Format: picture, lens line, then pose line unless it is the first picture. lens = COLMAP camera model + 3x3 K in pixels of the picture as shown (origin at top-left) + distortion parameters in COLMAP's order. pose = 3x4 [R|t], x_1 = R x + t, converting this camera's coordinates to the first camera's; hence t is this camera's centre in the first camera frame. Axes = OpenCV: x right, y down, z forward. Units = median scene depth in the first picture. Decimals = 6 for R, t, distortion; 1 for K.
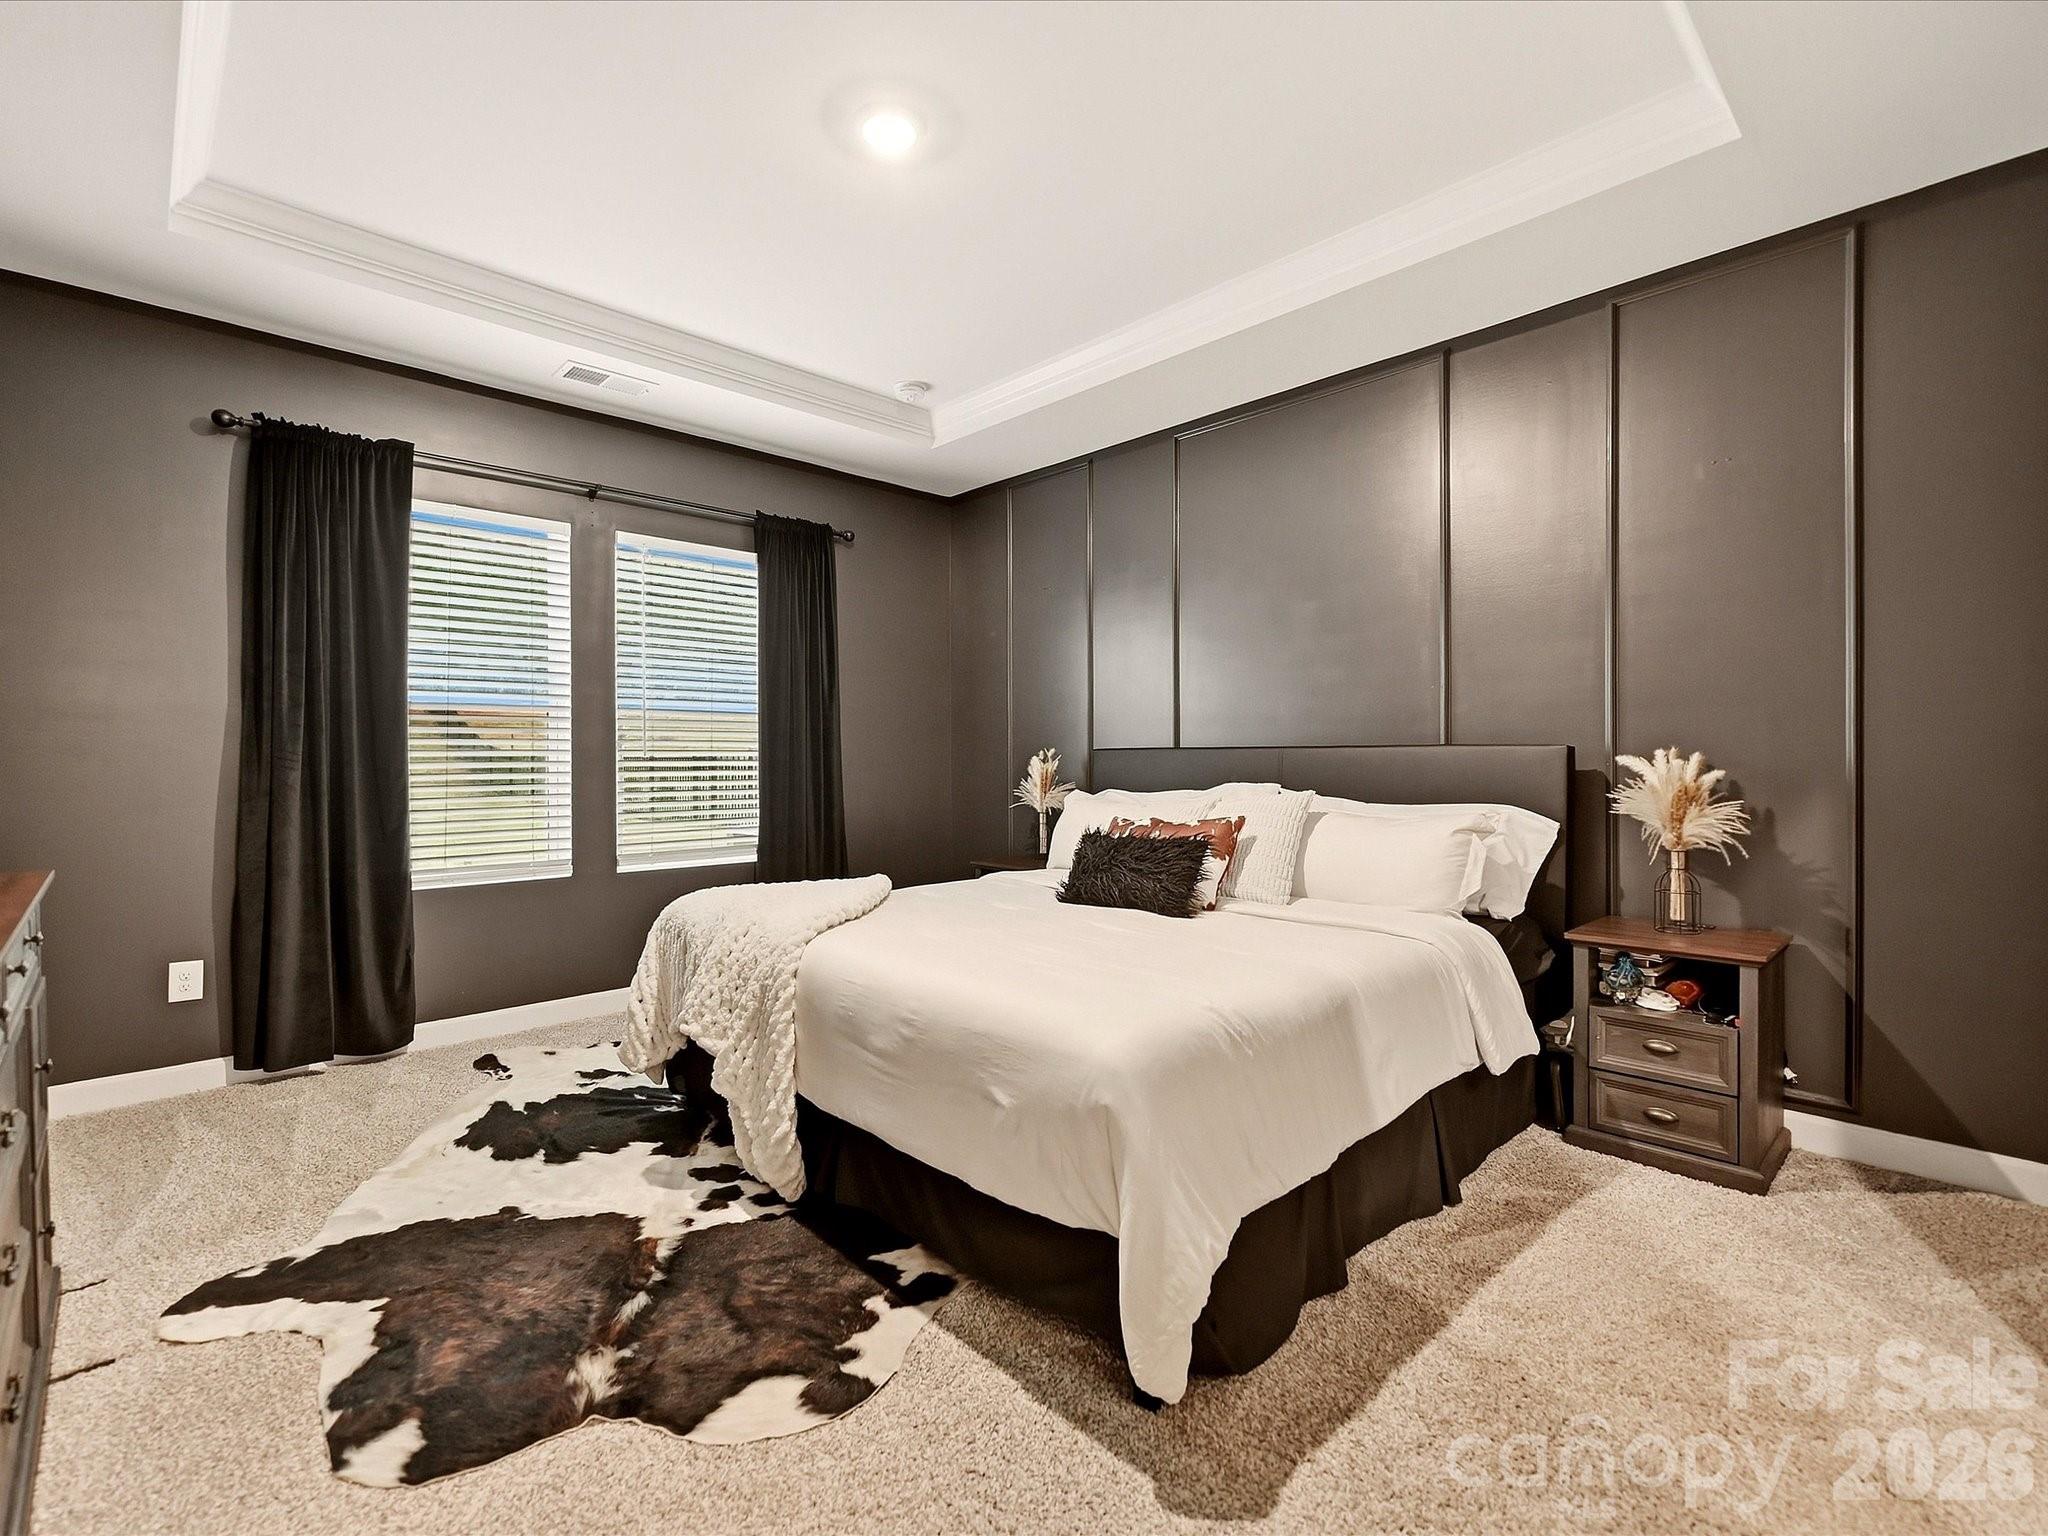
lens RADIAL K [[933.4, 0, 1019.6], [0, 933.4, 772.5], [0, 0, 1]] dist [0.000144, -0.000019]
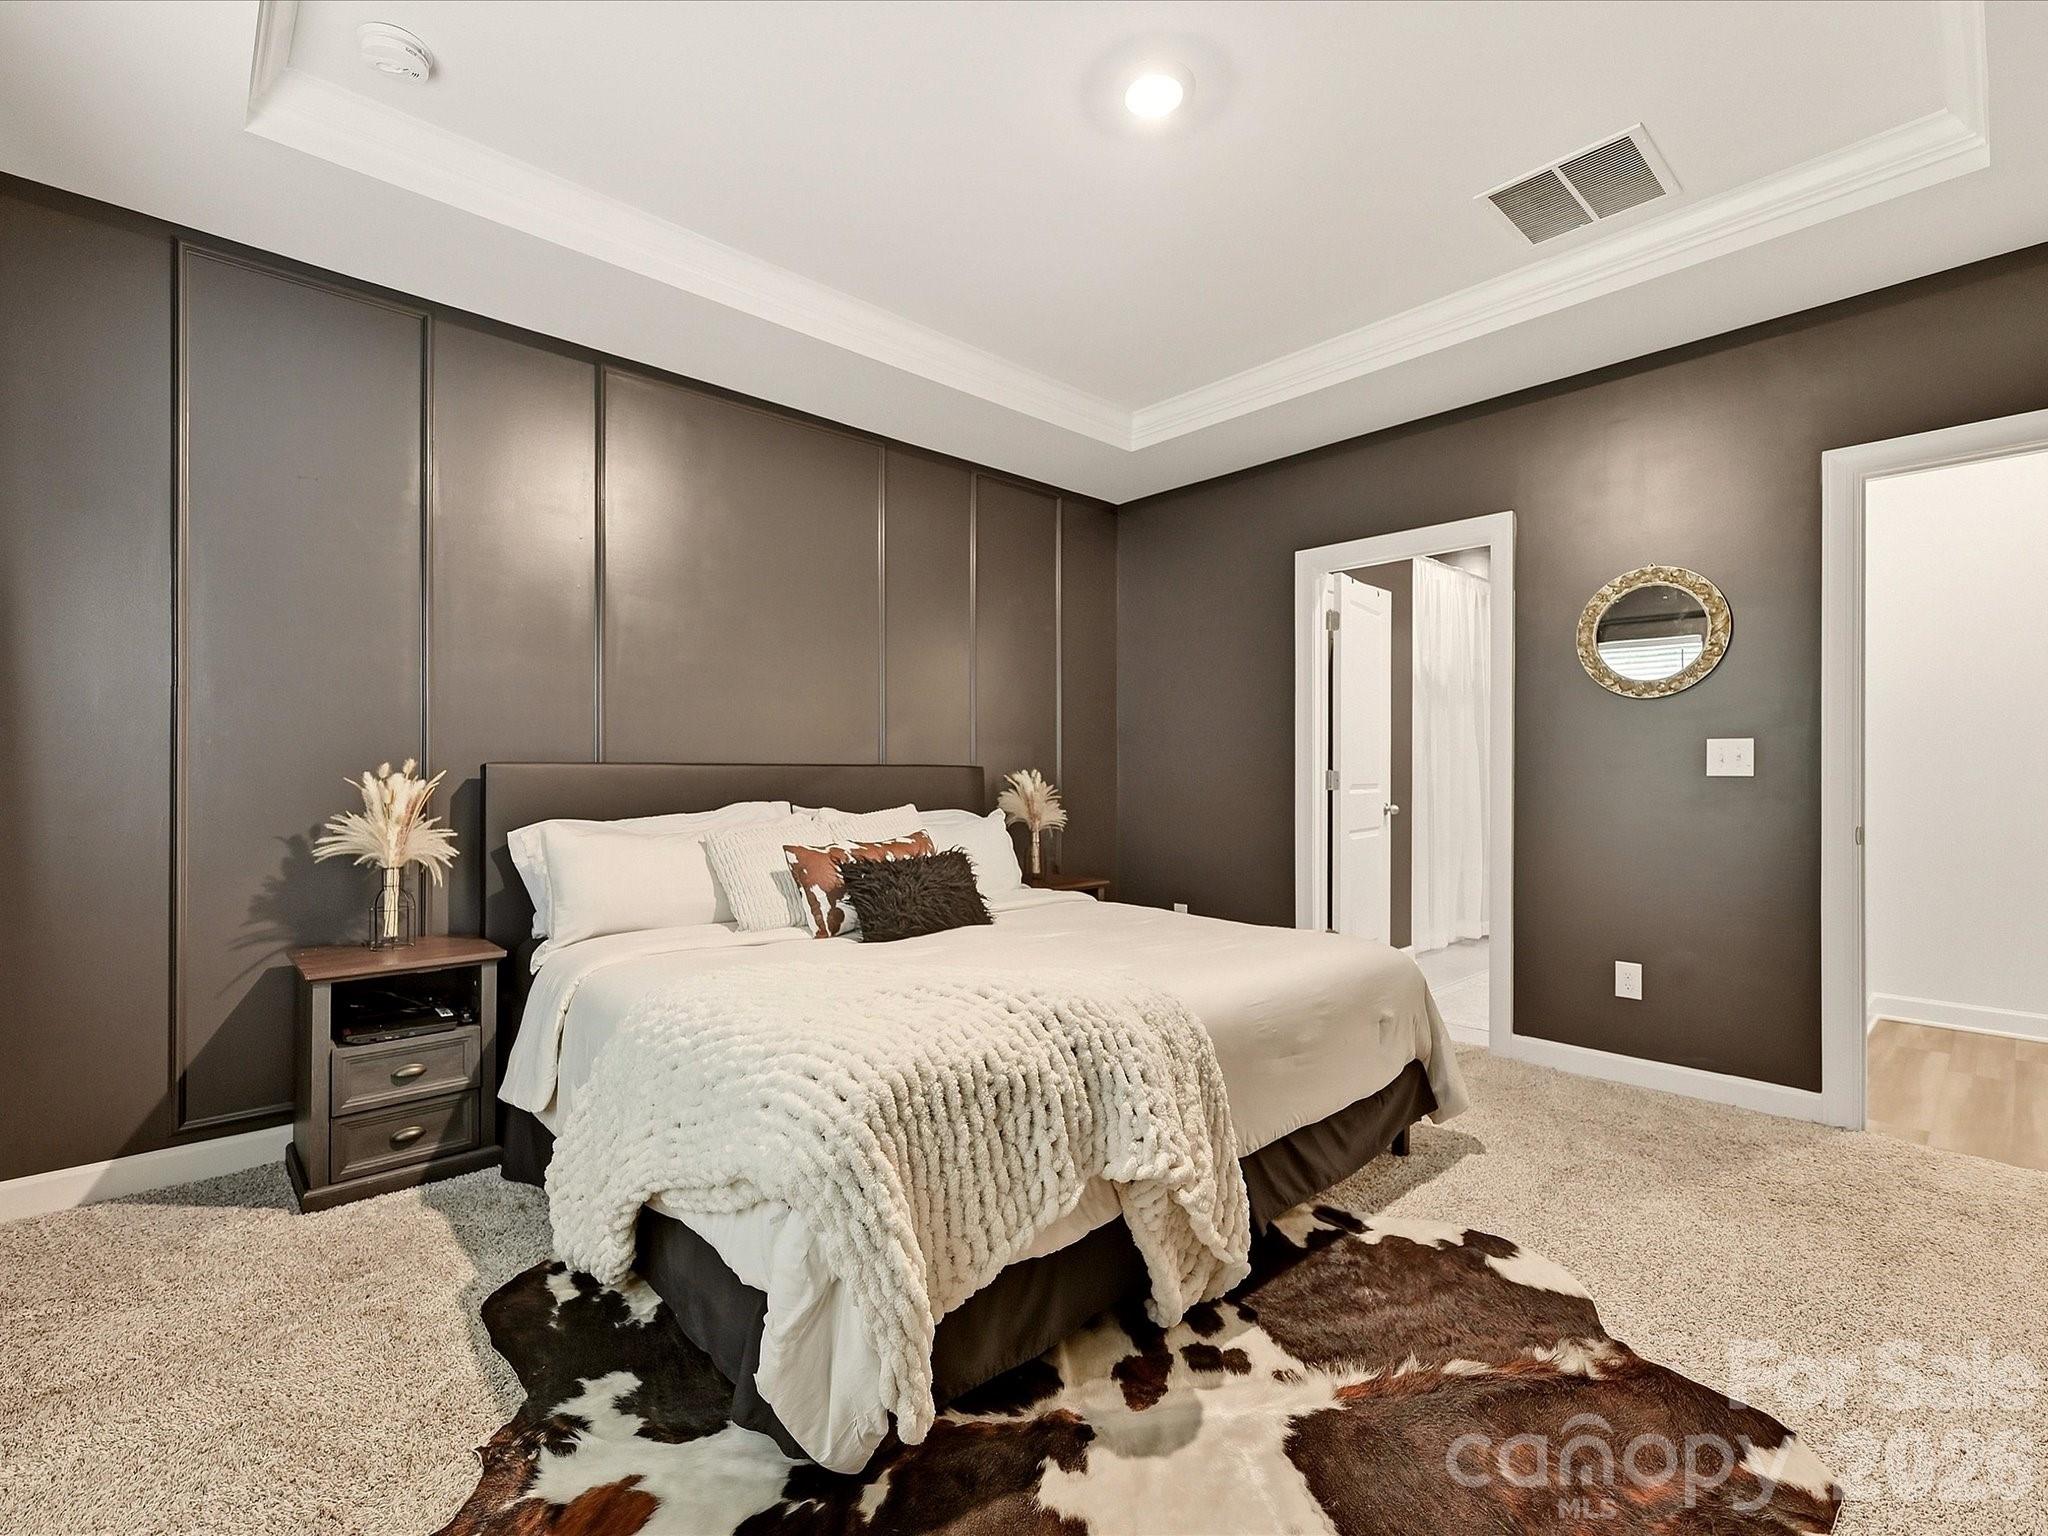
lens RADIAL K [[933.4, 0, 1019.6], [0, 933.4, 772.5], [0, 0, 1]] dist [0.000144, -0.000019]
pose [[0.017269, 0.002726, 0.999847, -1.087681], [0.019319, 0.999809, -0.003060, -0.013964], [-0.999664, 0.019369, 0.017213, 1.151429]]
